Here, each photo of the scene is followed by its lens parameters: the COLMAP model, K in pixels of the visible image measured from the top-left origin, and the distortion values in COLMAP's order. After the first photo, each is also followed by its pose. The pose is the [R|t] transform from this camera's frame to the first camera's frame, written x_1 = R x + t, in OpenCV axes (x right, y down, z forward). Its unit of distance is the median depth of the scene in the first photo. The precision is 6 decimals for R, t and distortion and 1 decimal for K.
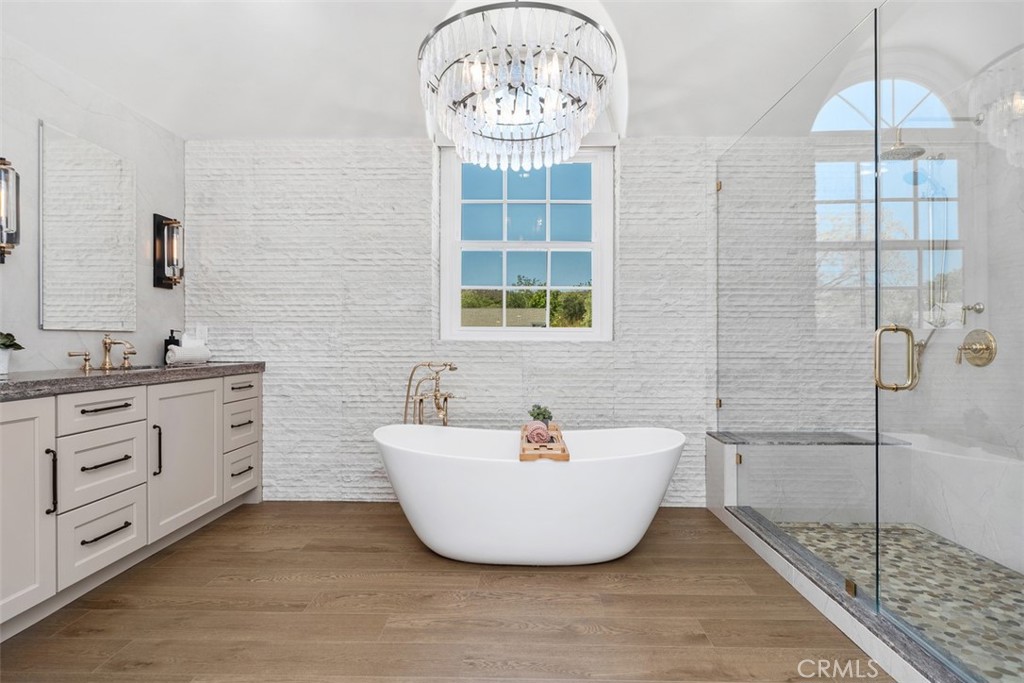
lens RADIAL K [[513.5, 0, 519.1], [0, 513.5, 342.7], [0, 0, 1]] dist [0.006289, -0.000208]
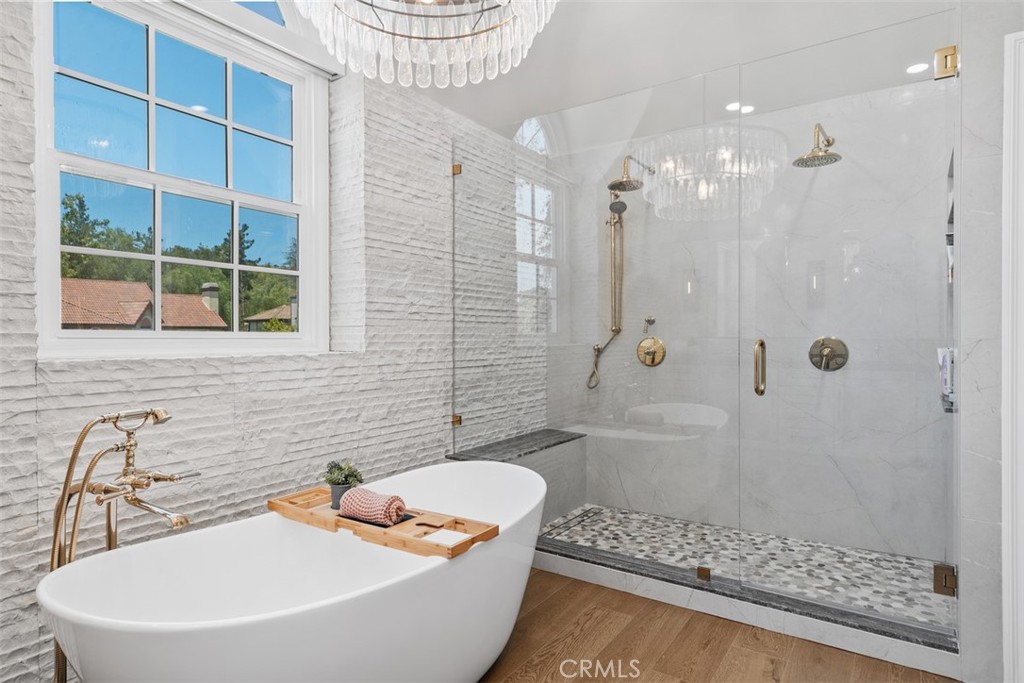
lens RADIAL K [[571.6, 0, 516.3], [0, 571.6, 340.8], [0, 0, 1]] dist [0.008985, 0.000601]
pose [[0.553716, -0.011375, 0.832628, -0.355079], [0.005647, 0.999935, 0.009905, -0.025508], [-0.832687, -0.000783, 0.553744, 0.380093]]
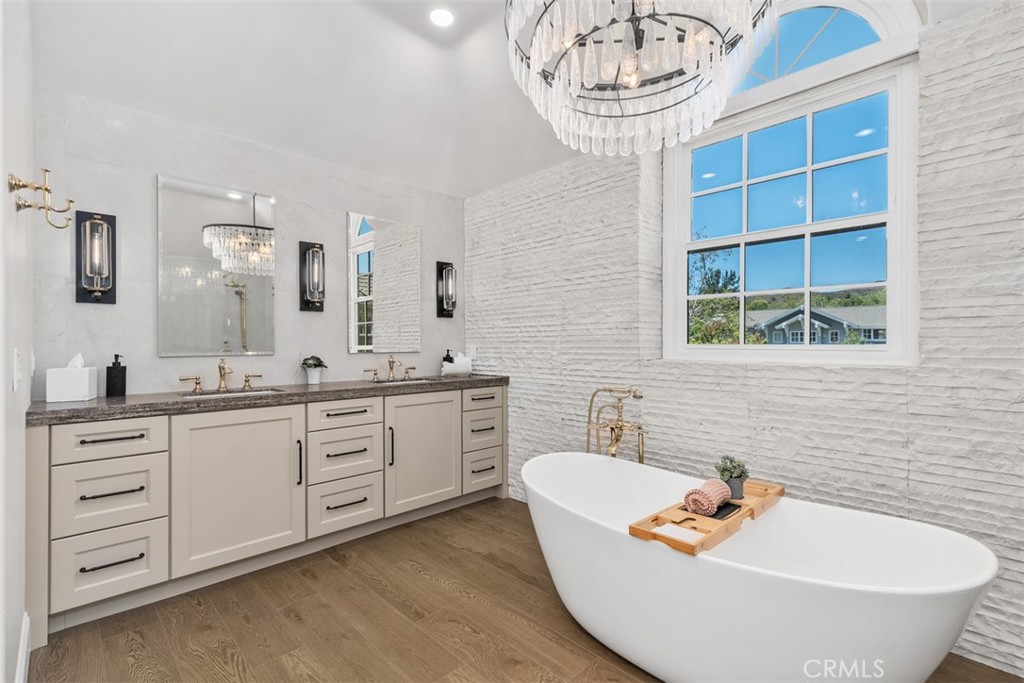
lens RADIAL K [[466.4, 0, 512.3], [0, 466.4, 344.3], [0, 0, 1]] dist [0.011794, -0.001021]
pose [[0.706089, -0.004447, -0.708109, 0.249673], [0.004707, 0.999988, -0.001586, -0.033100], [0.708107, -0.002213, 0.706101, 0.270676]]
